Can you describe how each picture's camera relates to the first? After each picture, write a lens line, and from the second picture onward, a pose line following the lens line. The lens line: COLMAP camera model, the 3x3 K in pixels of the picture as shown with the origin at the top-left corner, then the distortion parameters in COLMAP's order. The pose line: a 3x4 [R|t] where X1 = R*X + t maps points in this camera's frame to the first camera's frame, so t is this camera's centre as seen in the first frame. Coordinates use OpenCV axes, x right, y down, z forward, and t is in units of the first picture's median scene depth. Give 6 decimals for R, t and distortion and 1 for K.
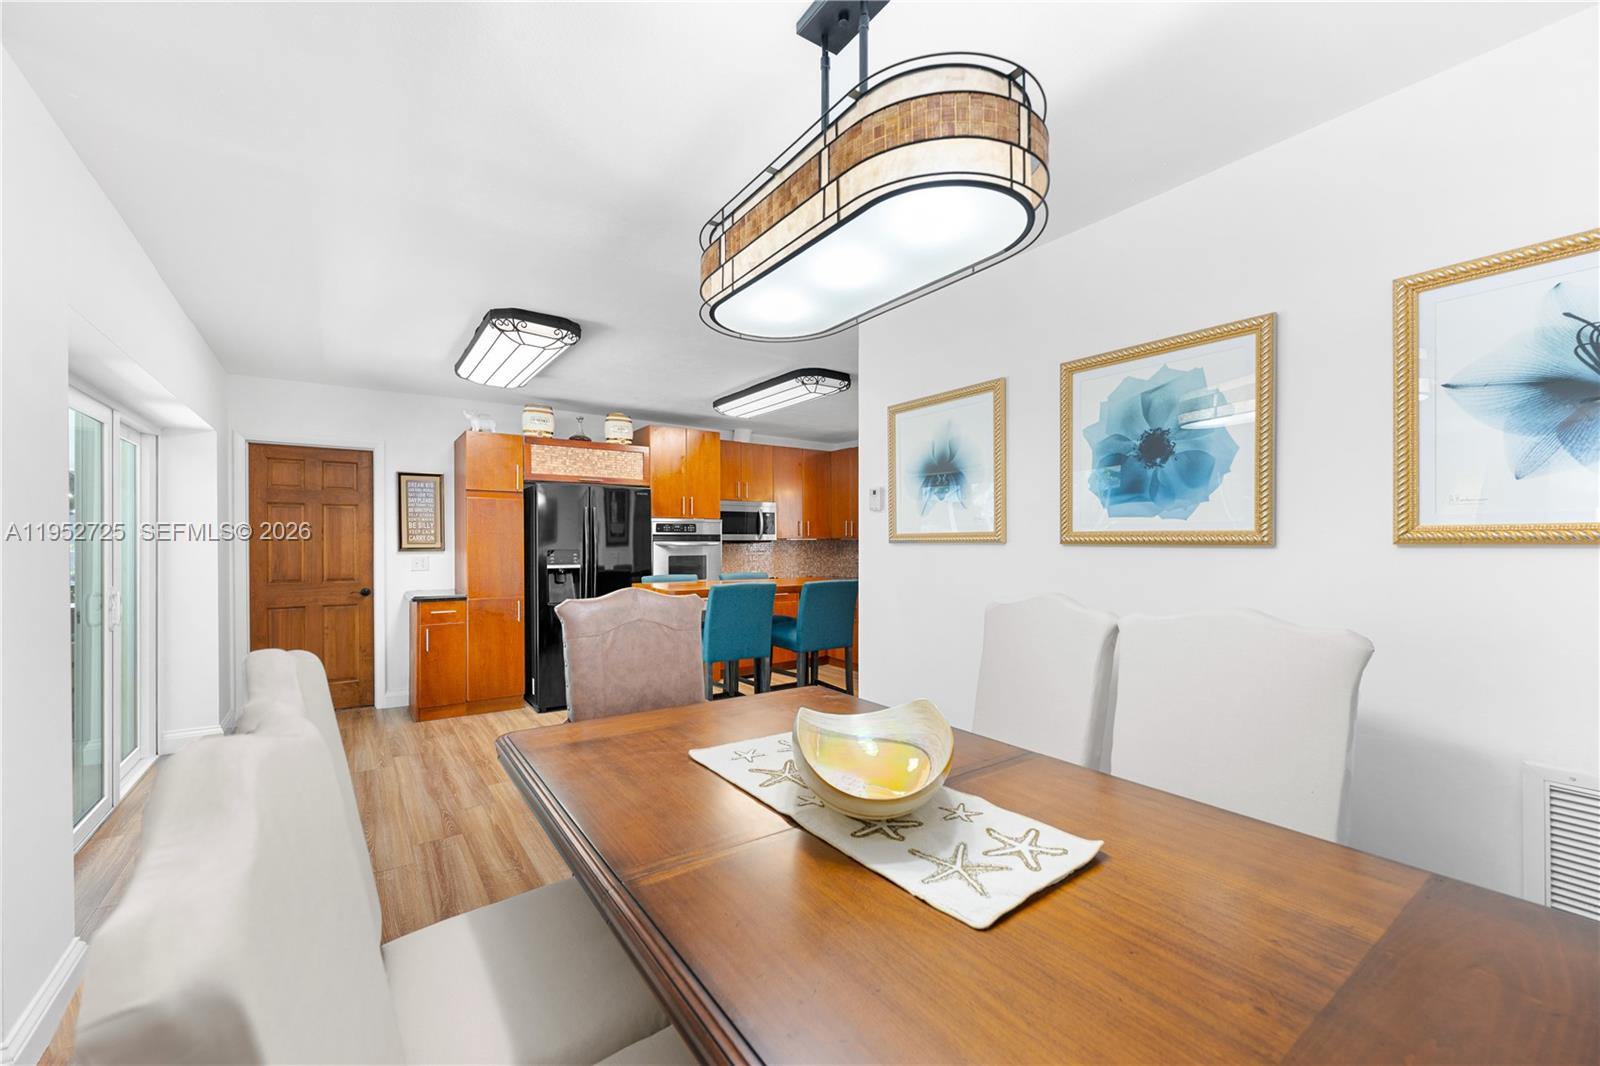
lens RADIAL K [[636.9, 0, 797.8], [0, 636.9, 545.1], [0, 0, 1]] dist [-0.000495, 0.000102]
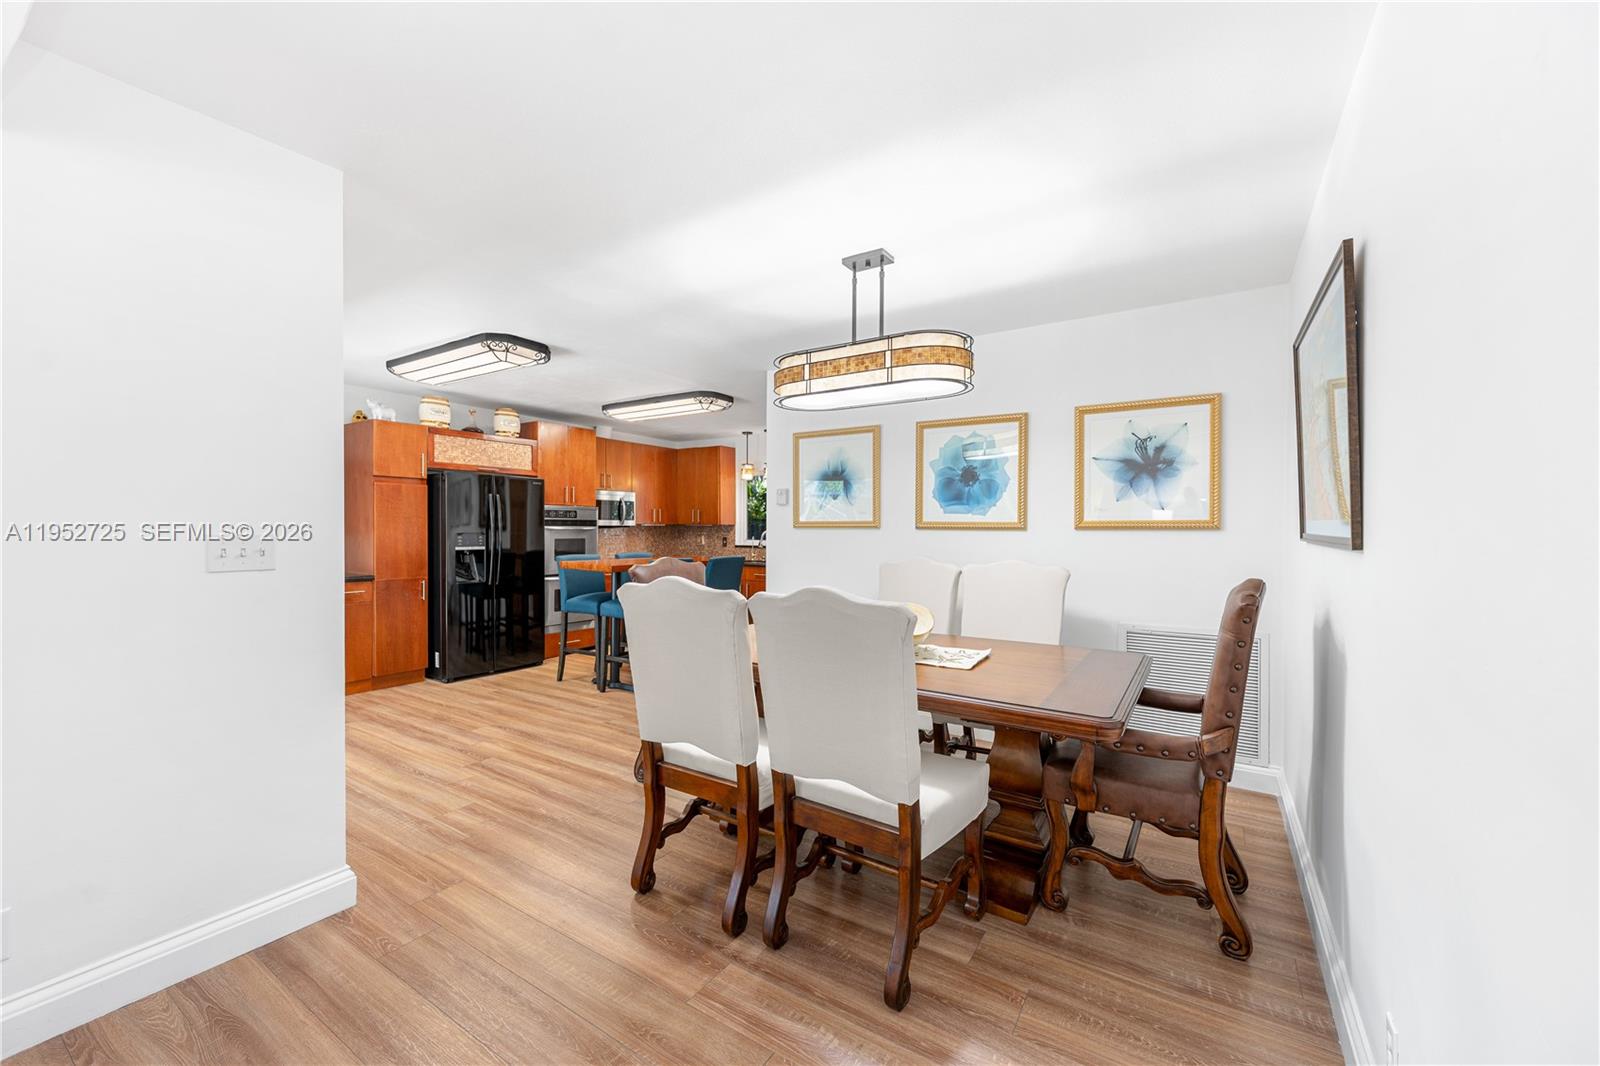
lens RADIAL K [[632.7, 0, 799.0], [0, 632.7, 535.7], [0, 0, 1]] dist [0.001408, -0.000037]
pose [[0.928771, 0.000721, 0.370654, -0.370730], [-0.003209, 0.999976, 0.006096, 0.005564], [-0.370640, -0.006851, 0.928751, -0.330364]]
